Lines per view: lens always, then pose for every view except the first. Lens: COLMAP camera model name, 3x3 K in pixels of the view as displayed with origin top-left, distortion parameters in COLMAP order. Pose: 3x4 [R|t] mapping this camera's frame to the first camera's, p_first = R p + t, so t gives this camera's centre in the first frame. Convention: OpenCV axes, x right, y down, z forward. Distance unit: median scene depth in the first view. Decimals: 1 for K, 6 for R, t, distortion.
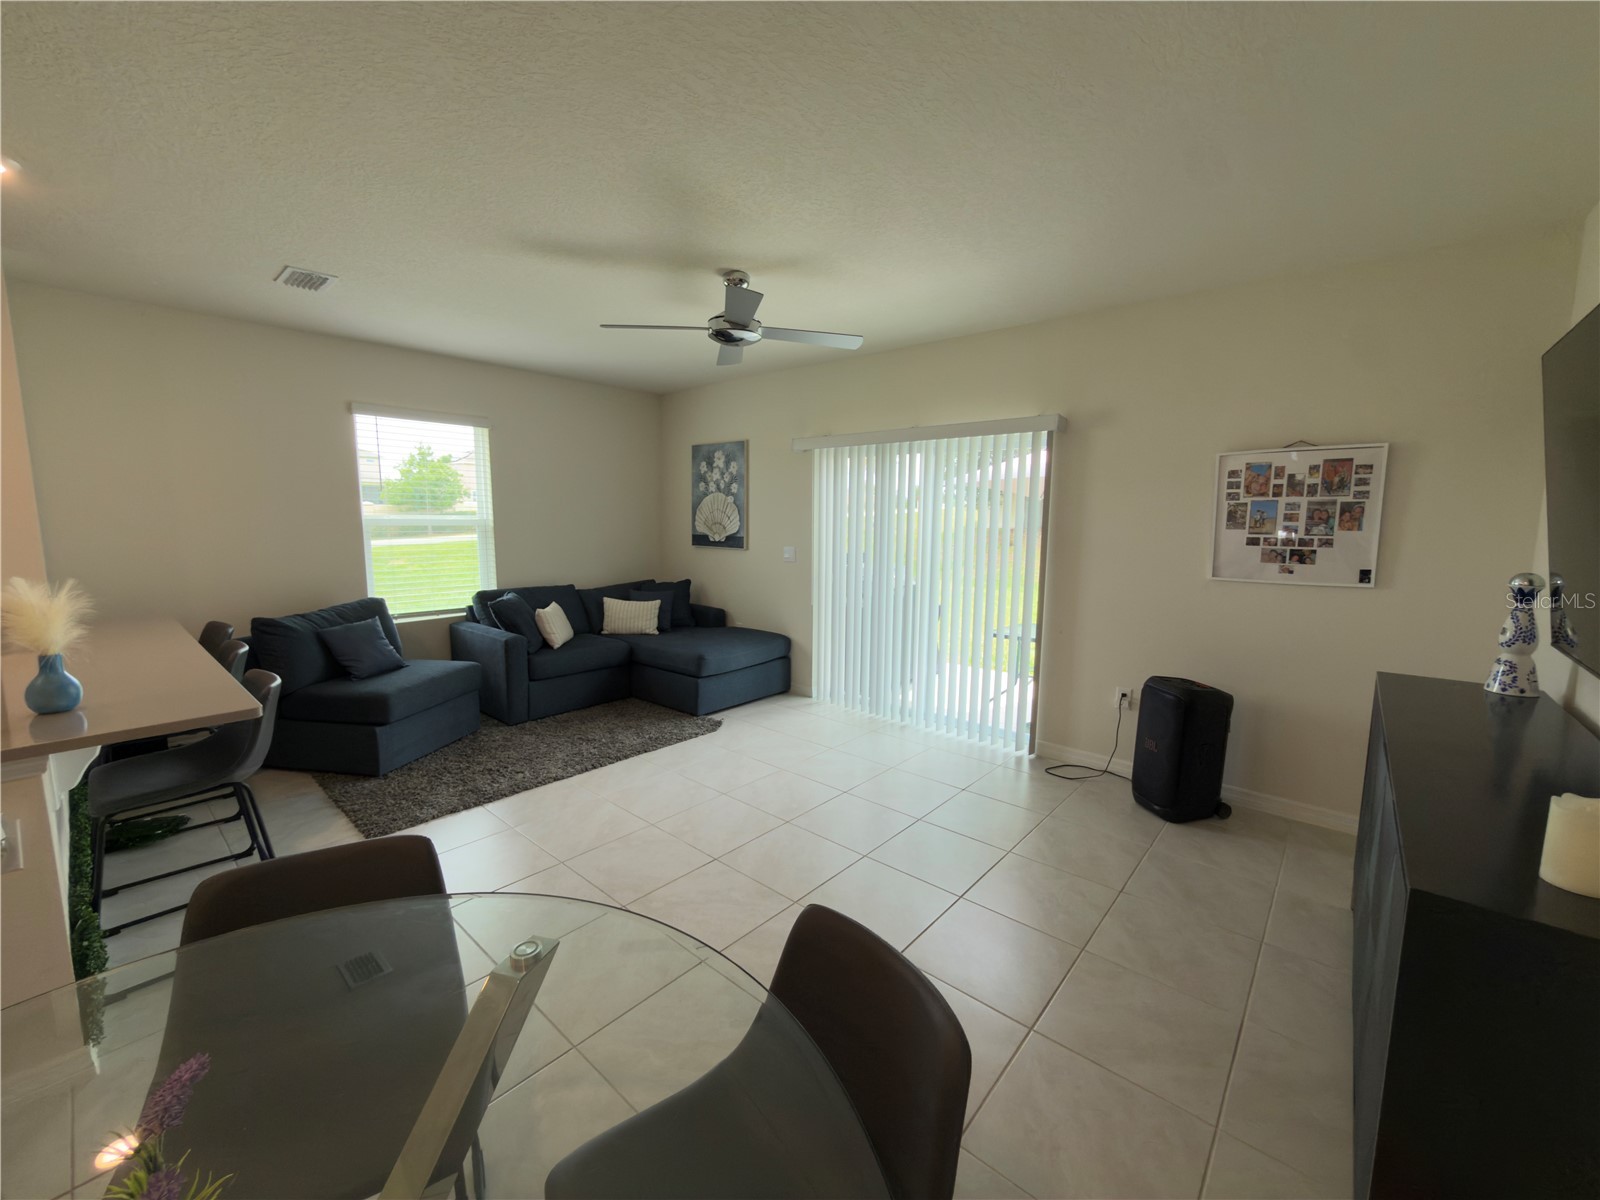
lens RADIAL K [[639.8, 0, 800.0], [0, 639.8, 597.9], [0, 0, 1]] dist [-0.000692, 0.000109]
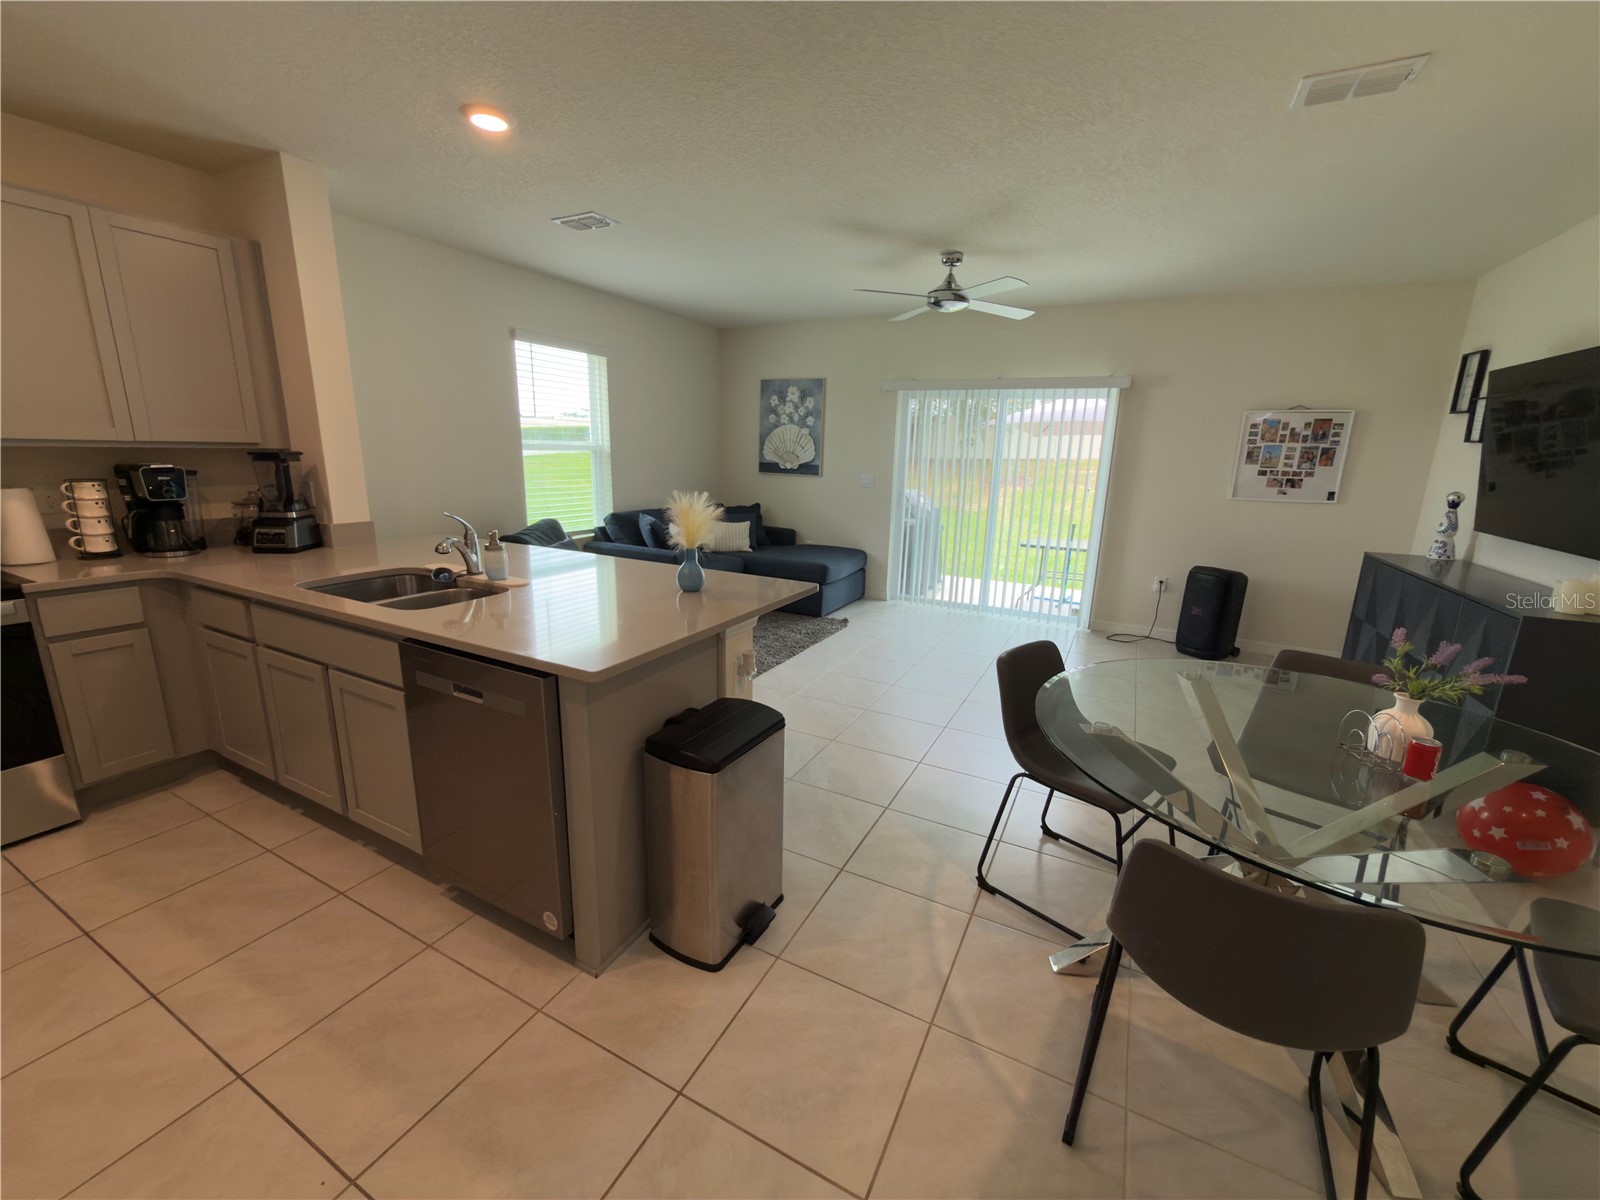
lens RADIAL K [[639.8, 0, 800.0], [0, 639.8, 597.9], [0, 0, 1]] dist [-0.000692, 0.000109]
pose [[0.971377, -0.036747, 0.234685, -0.593537], [0.010969, 0.993847, 0.110215, 0.021366], [-0.237291, -0.104487, 0.965803, -0.181328]]
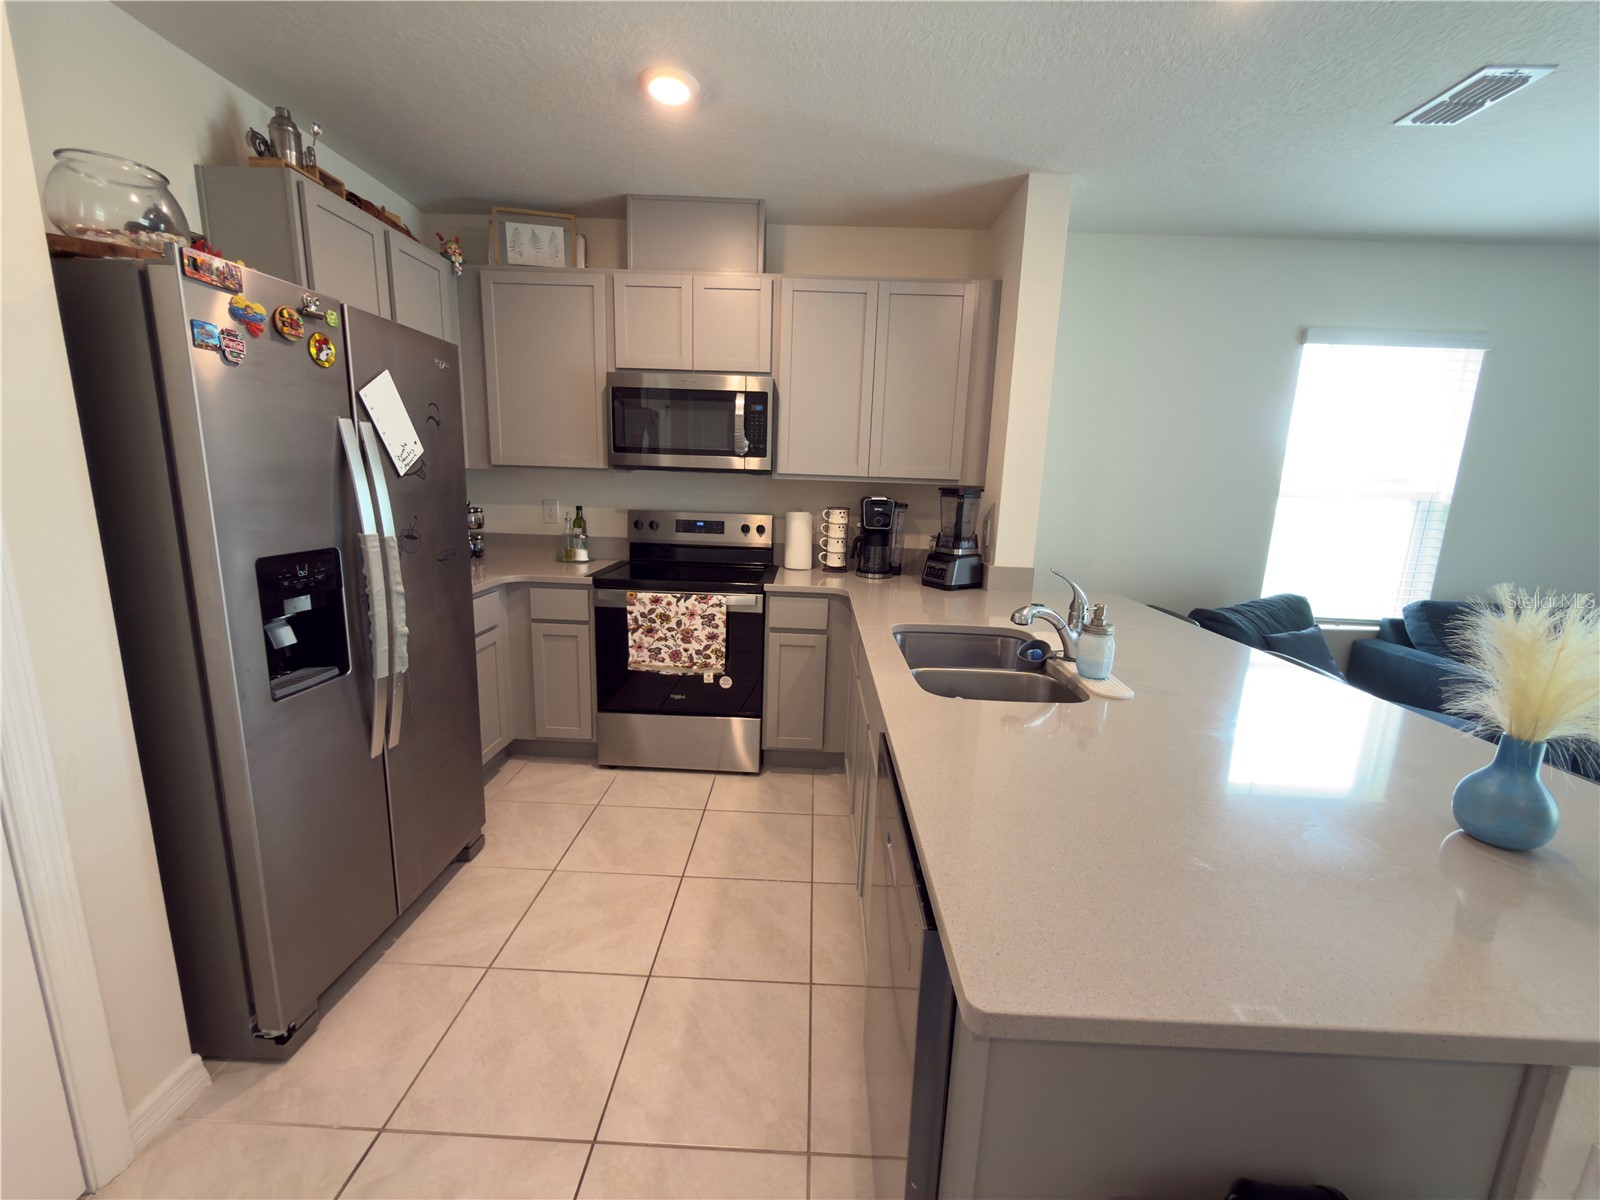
lens RADIAL K [[639.8, 0, 800.0], [0, 639.8, 597.9], [0, 0, 1]] dist [-0.000692, 0.000109]
pose [[0.641346, 0.159773, -0.750432, -0.550555], [-0.124998, 0.986769, 0.103264, -0.001574], [0.757001, 0.027574, 0.652832, 0.097175]]
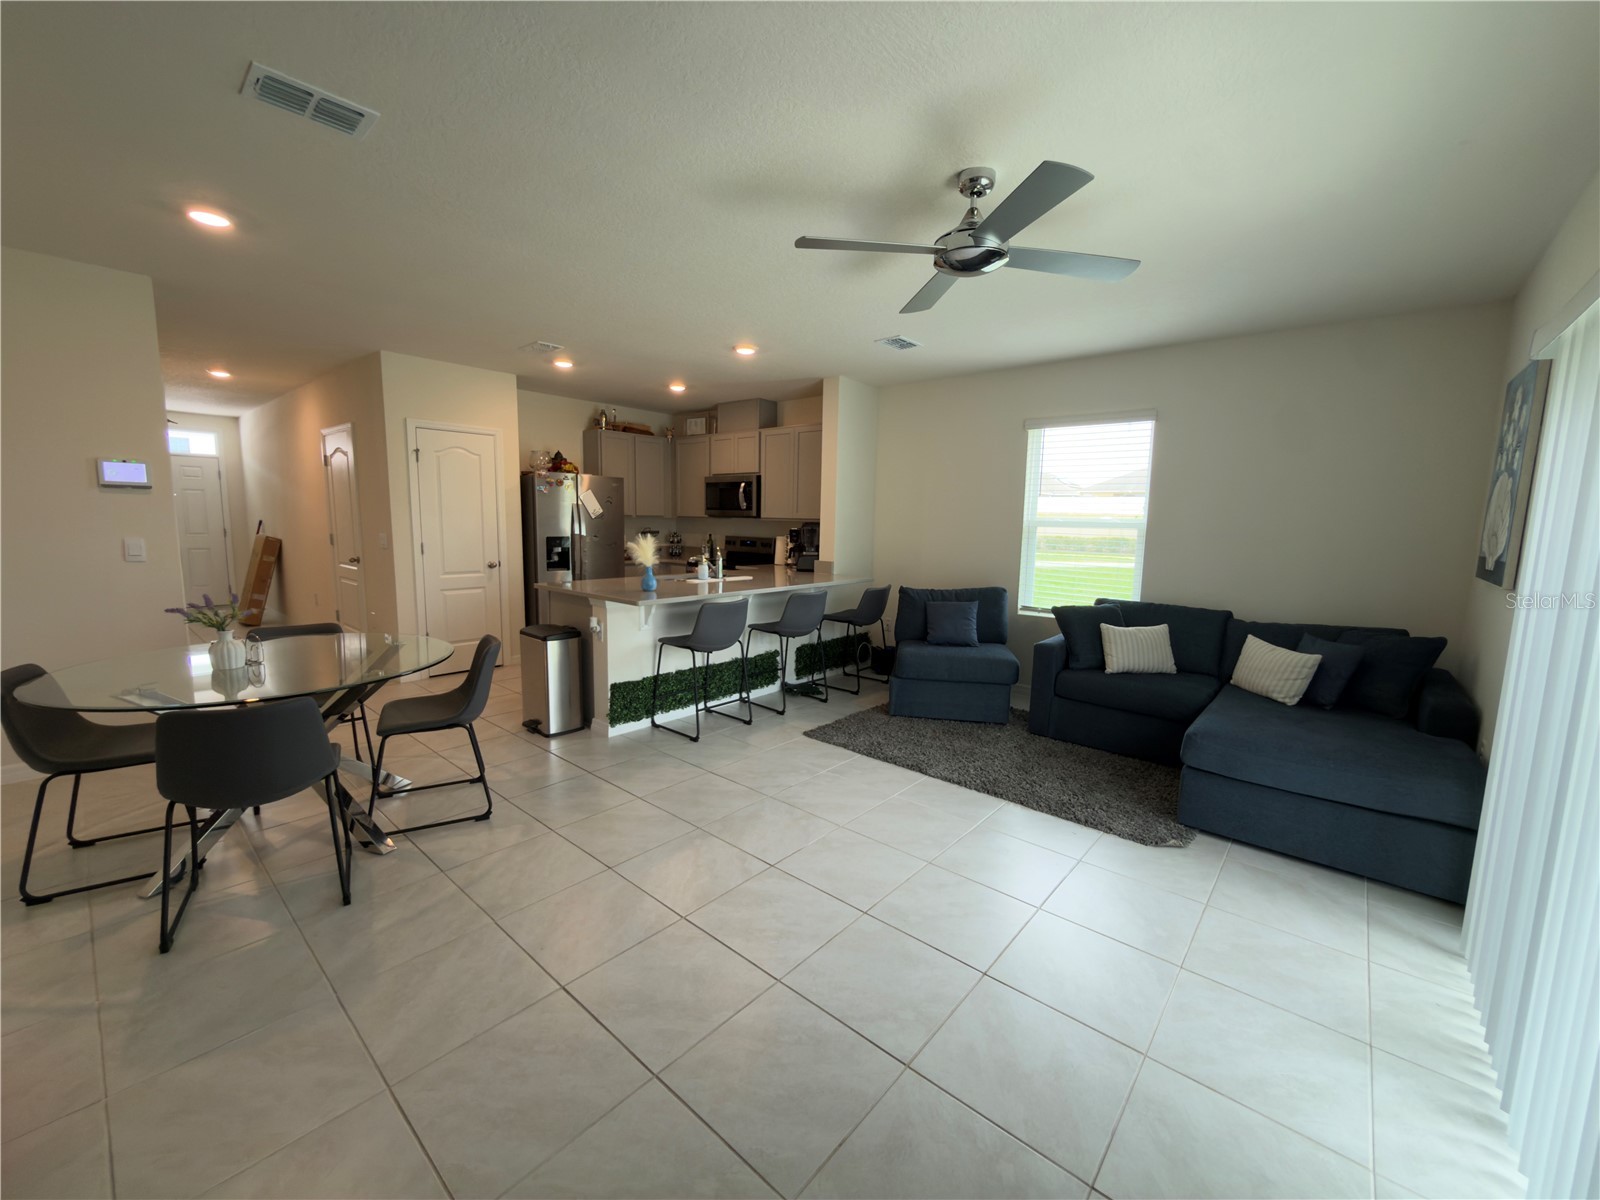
lens RADIAL K [[639.8, 0, 800.0], [0, 639.8, 597.9], [0, 0, 1]] dist [-0.000692, 0.000109]
pose [[0.005178, 0.117543, -0.993054, 0.566792], [-0.146188, 0.982488, 0.115530, -0.073270], [0.989243, 0.144575, 0.022271, 0.707797]]
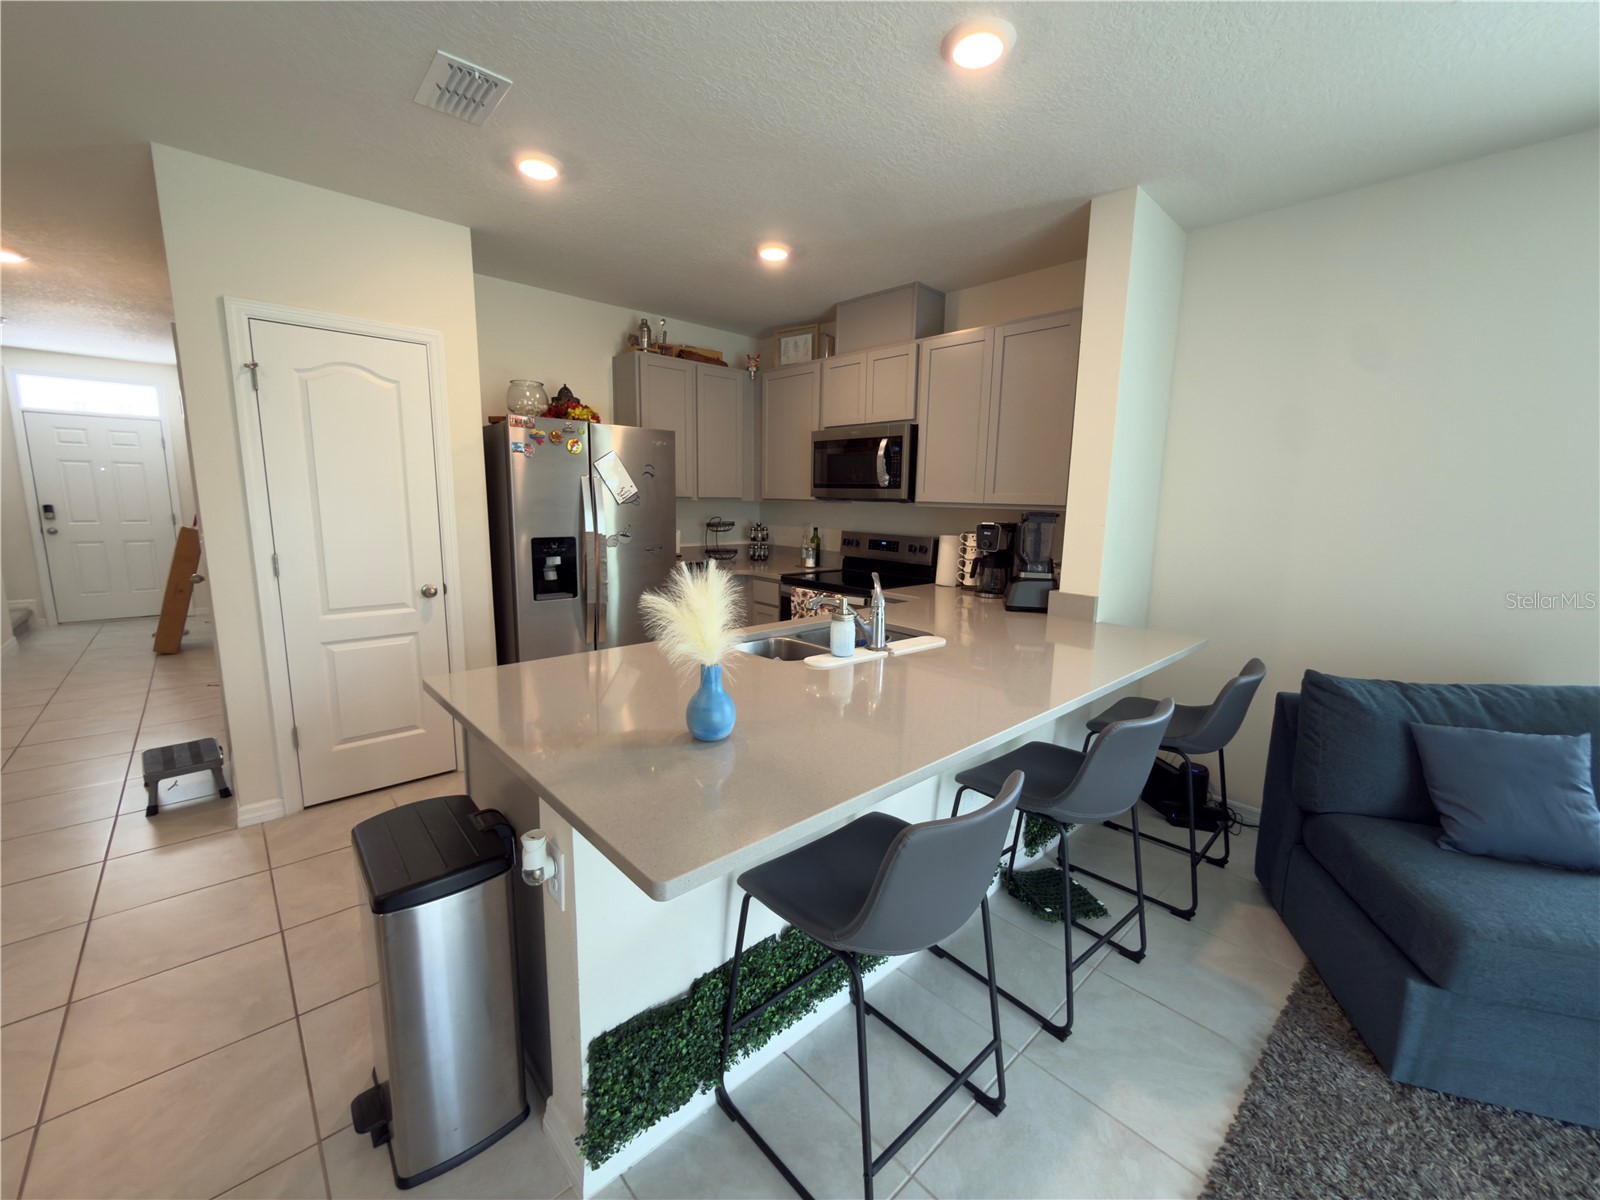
lens RADIAL K [[639.8, 0, 800.0], [0, 639.8, 597.9], [0, 0, 1]] dist [-0.000692, 0.000109]
pose [[-0.102960, 0.148059, -0.983604, -0.207706], [-0.145333, 0.976008, 0.162129, -0.060298], [0.984011, 0.159643, -0.078972, 0.534893]]
